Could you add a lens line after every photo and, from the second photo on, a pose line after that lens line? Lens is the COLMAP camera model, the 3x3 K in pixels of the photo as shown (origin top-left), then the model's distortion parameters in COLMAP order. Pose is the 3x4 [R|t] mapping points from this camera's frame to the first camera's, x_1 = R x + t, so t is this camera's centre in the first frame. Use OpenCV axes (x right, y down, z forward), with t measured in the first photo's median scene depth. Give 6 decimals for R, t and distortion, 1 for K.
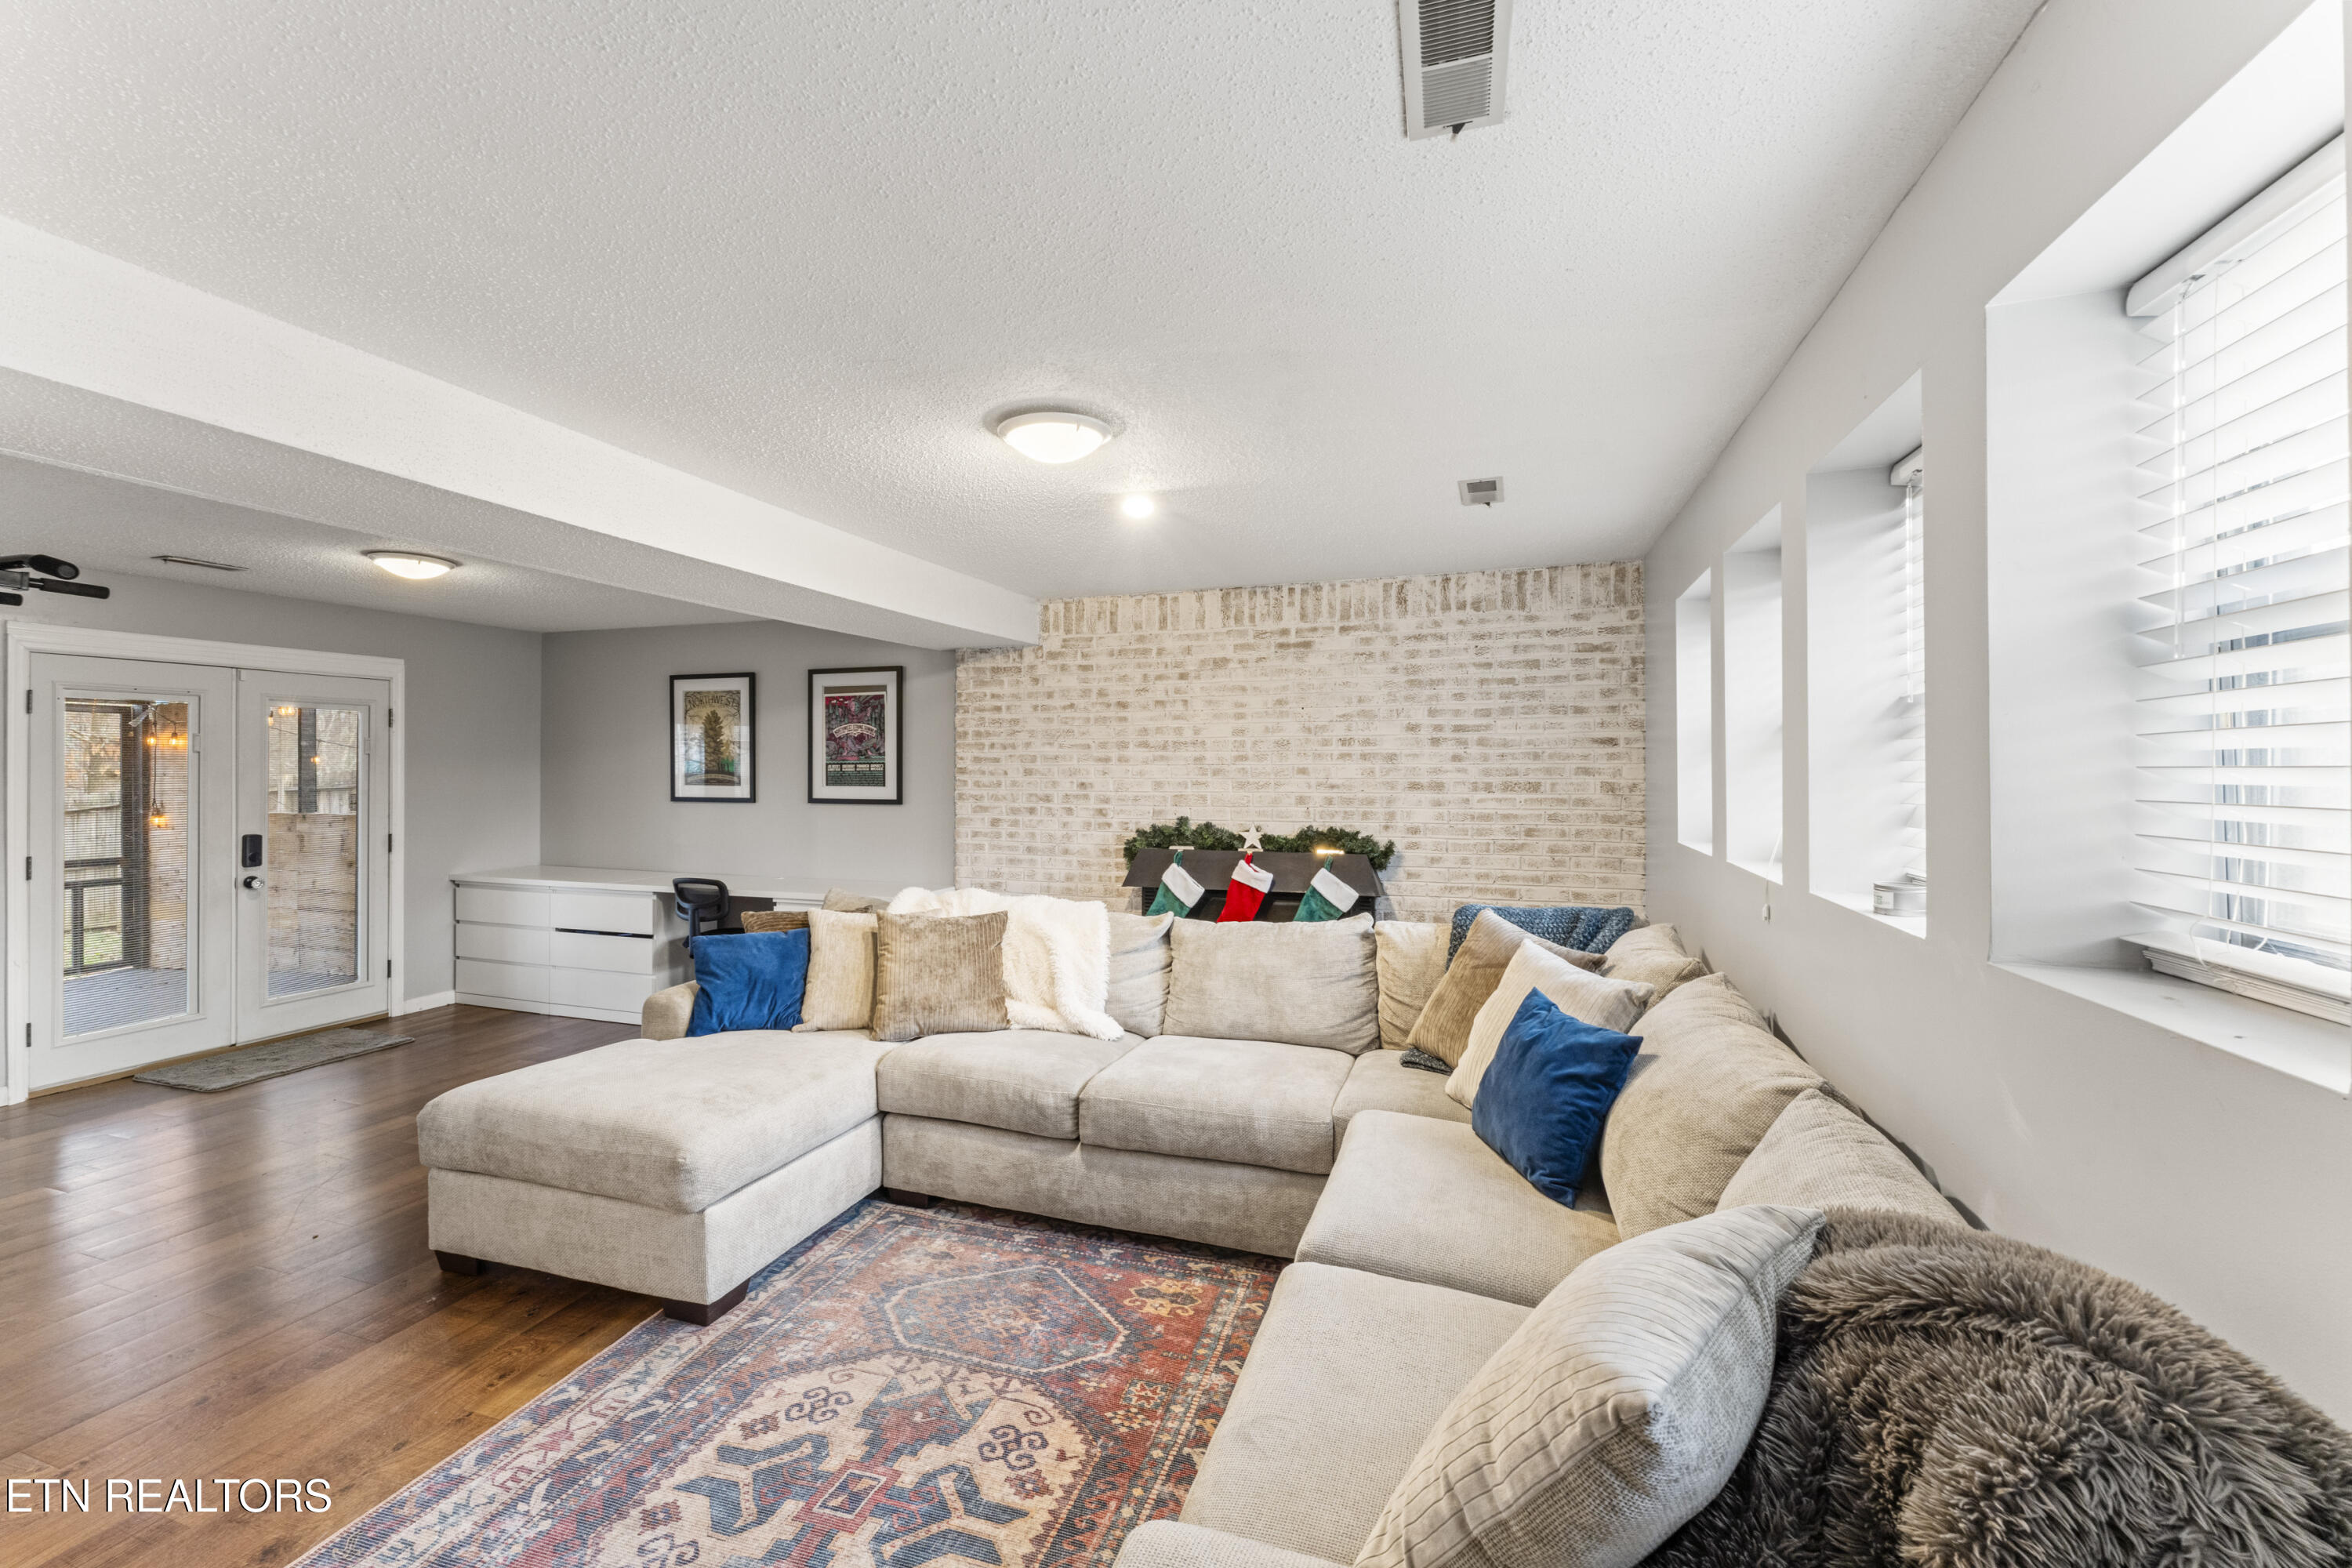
lens RADIAL K [[954.0, 0, 1162.6], [0, 954.0, 773.7], [0, 0, 1]] dist [0.002861, -0.000201]
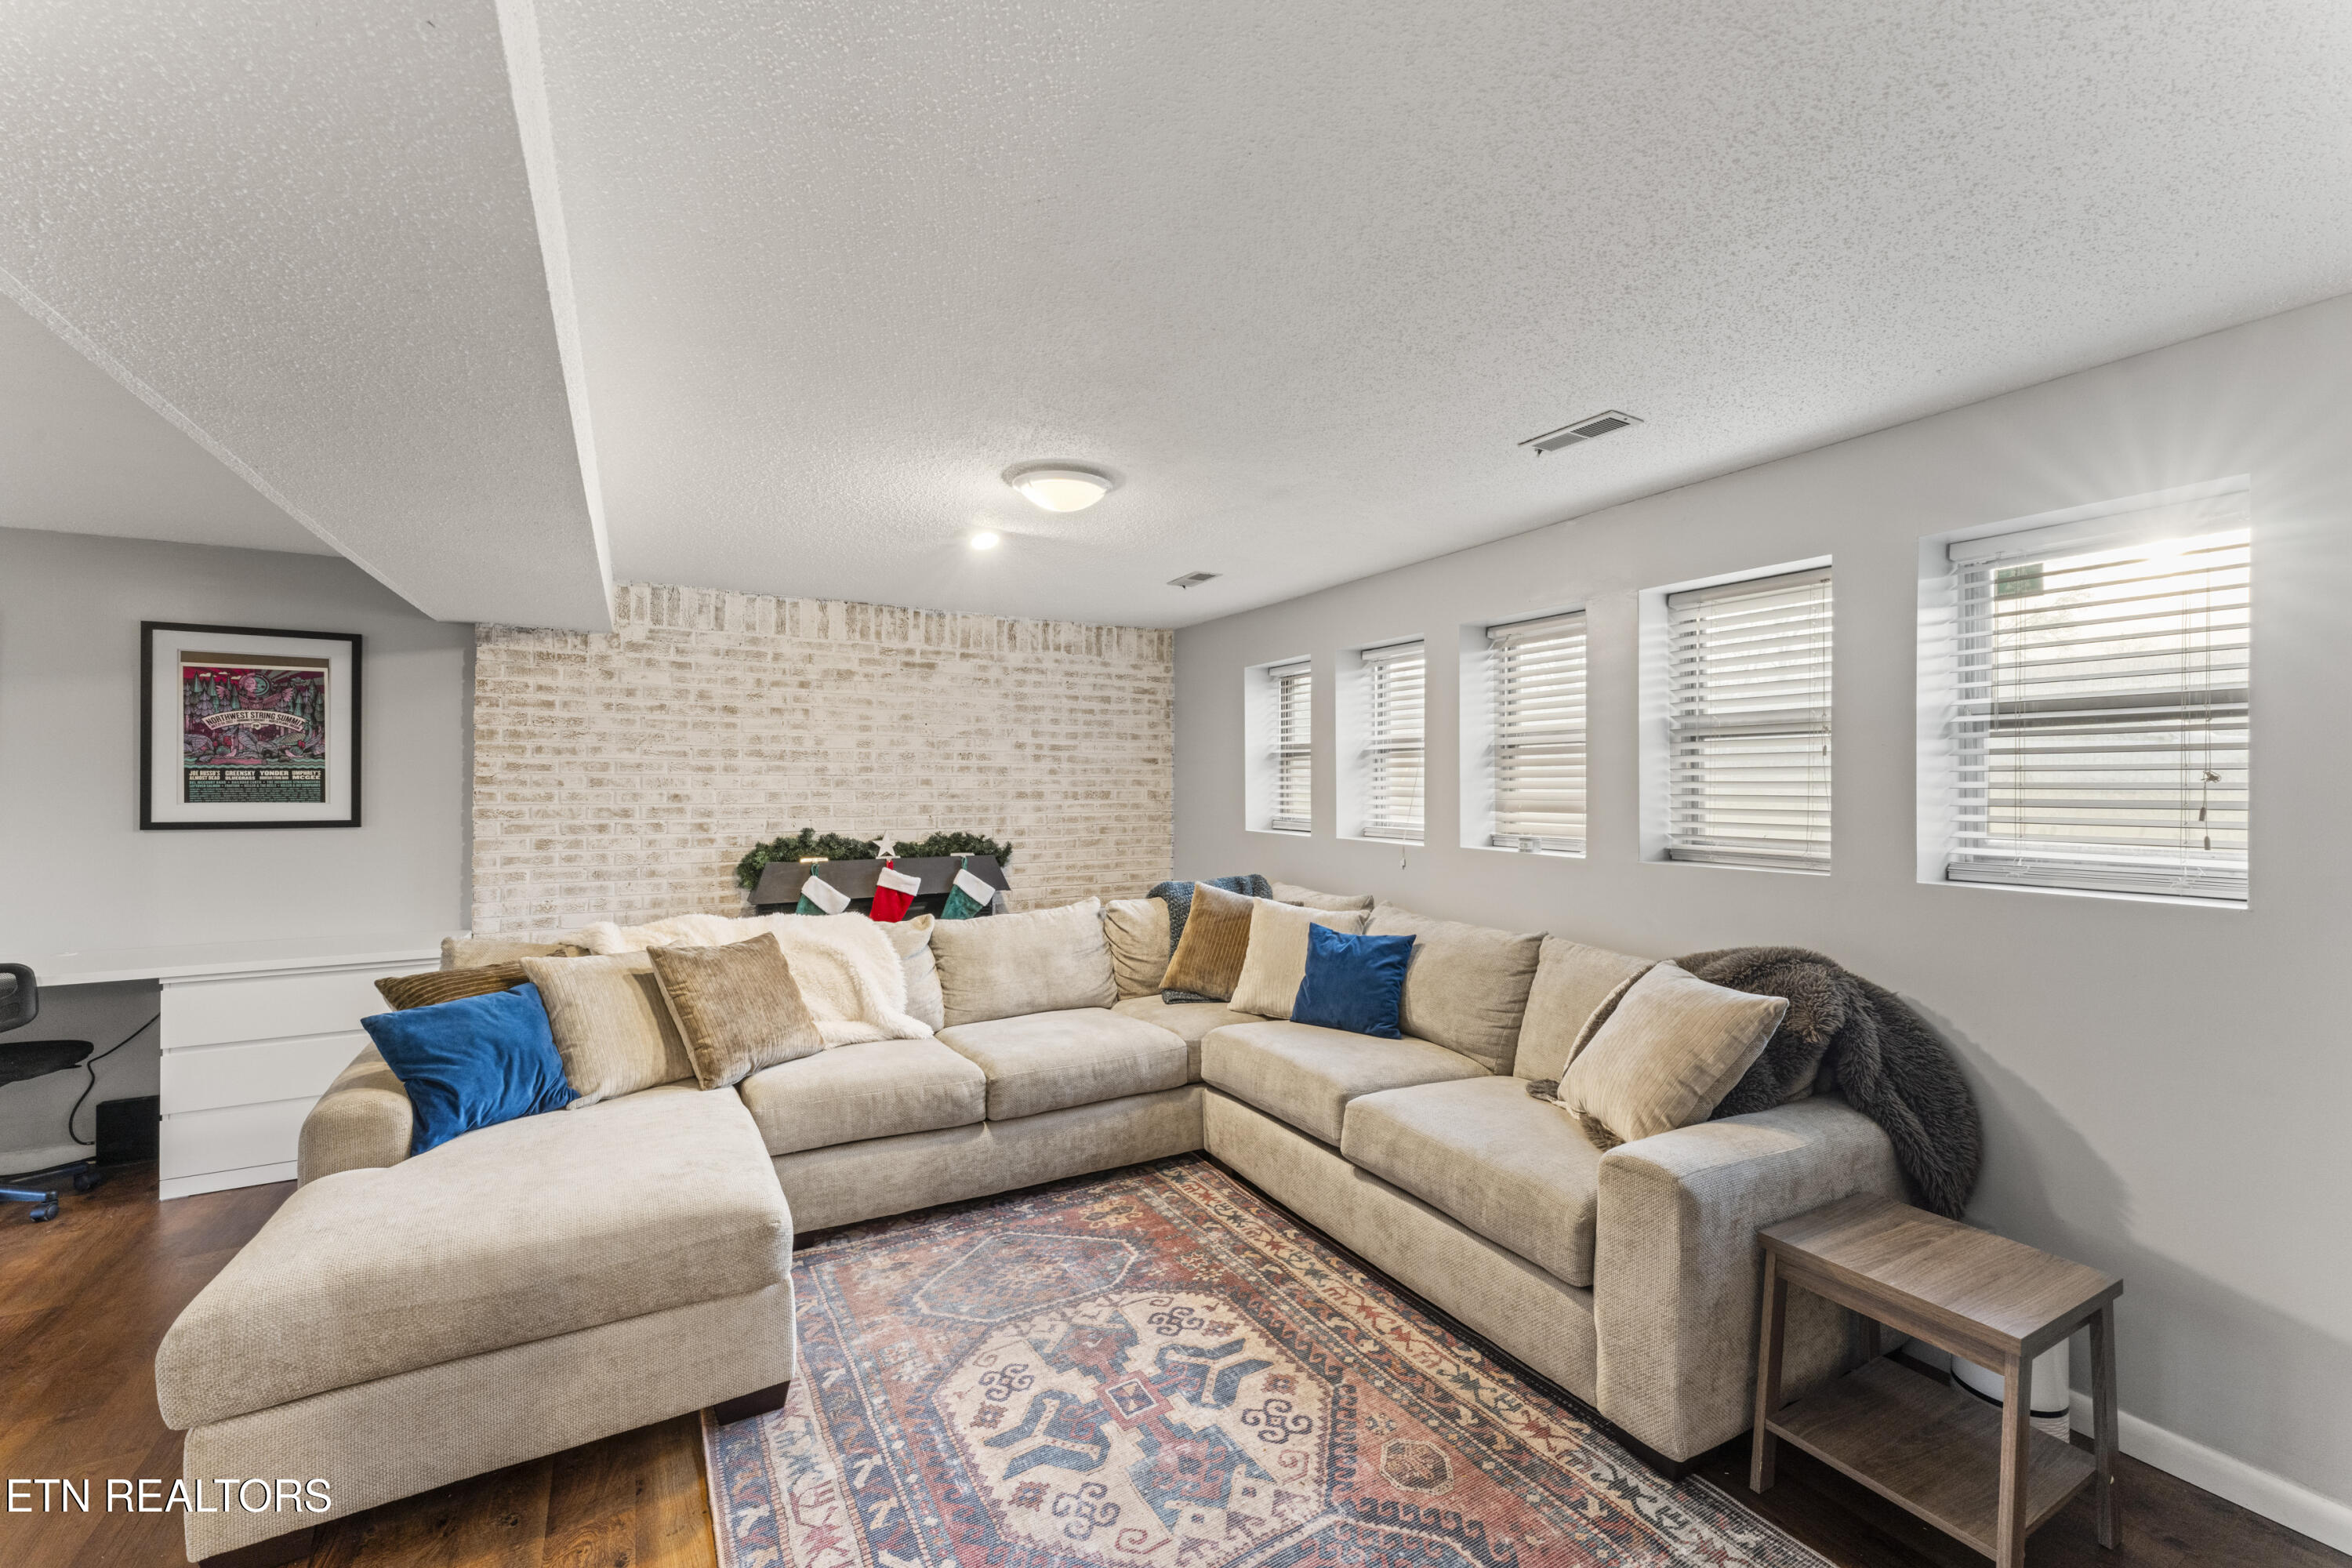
lens RADIAL K [[942.7, 0, 1170.2], [0, 942.7, 790.9], [0, 0, 1]] dist [0.002392, -0.000368]
pose [[0.666145, -0.004116, 0.745811, -0.472916], [-0.000025, 0.999985, 0.005541, 0.001283], [-0.745822, -0.003709, 0.666135, 0.080847]]
